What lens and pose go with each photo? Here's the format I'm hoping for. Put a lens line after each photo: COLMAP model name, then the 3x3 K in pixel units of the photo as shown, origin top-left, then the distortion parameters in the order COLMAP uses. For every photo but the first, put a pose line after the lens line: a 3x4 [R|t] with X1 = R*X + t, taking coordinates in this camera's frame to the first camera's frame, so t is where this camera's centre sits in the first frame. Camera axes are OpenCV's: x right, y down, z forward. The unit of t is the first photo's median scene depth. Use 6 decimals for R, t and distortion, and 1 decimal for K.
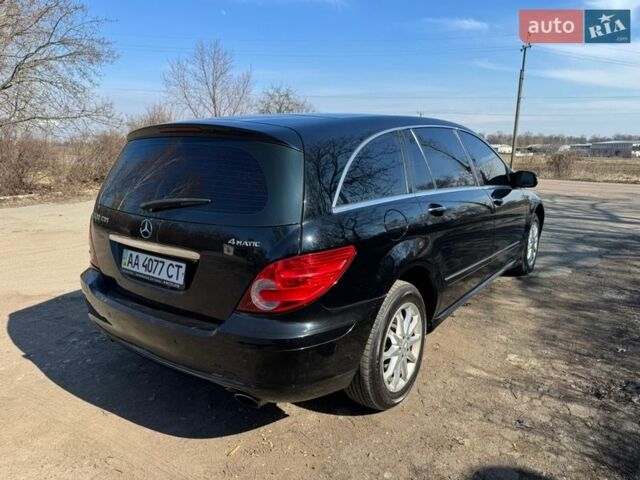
lens RADIAL K [[455.4, 0, 322.5], [0, 455.4, 244.1], [0, 0, 1]] dist [0.027755, -0.045705]
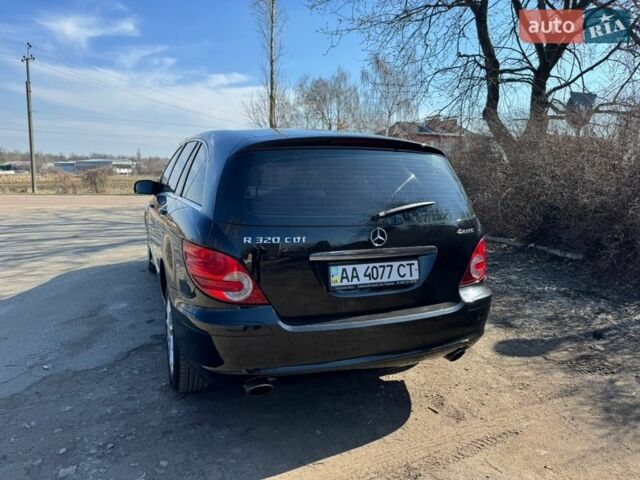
lens RADIAL K [[455.4, 0, 323.2], [0, 455.4, 240.5], [0, 0, 1]] dist [0.027755, -0.045705]
pose [[0.515752, -0.131033, 0.846658, -0.084510], [0.169101, 0.984363, 0.049334, -0.006206], [-0.839883, 0.117727, 0.529845, 0.036056]]
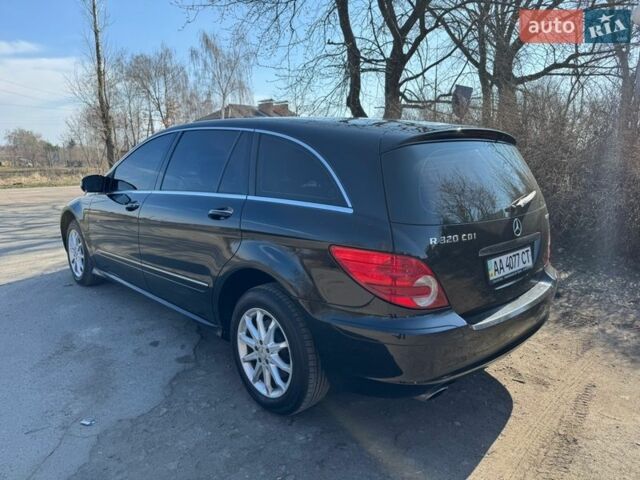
lens RADIAL K [[455.4, 0, 325.6], [0, 455.4, 240.8], [0, 0, 1]] dist [0.027755, -0.045705]
pose [[0.162668, -0.189879, 0.968238, -0.096310], [0.205341, 0.966337, 0.155008, -0.016766], [-0.965077, 0.173604, 0.196183, 0.078704]]
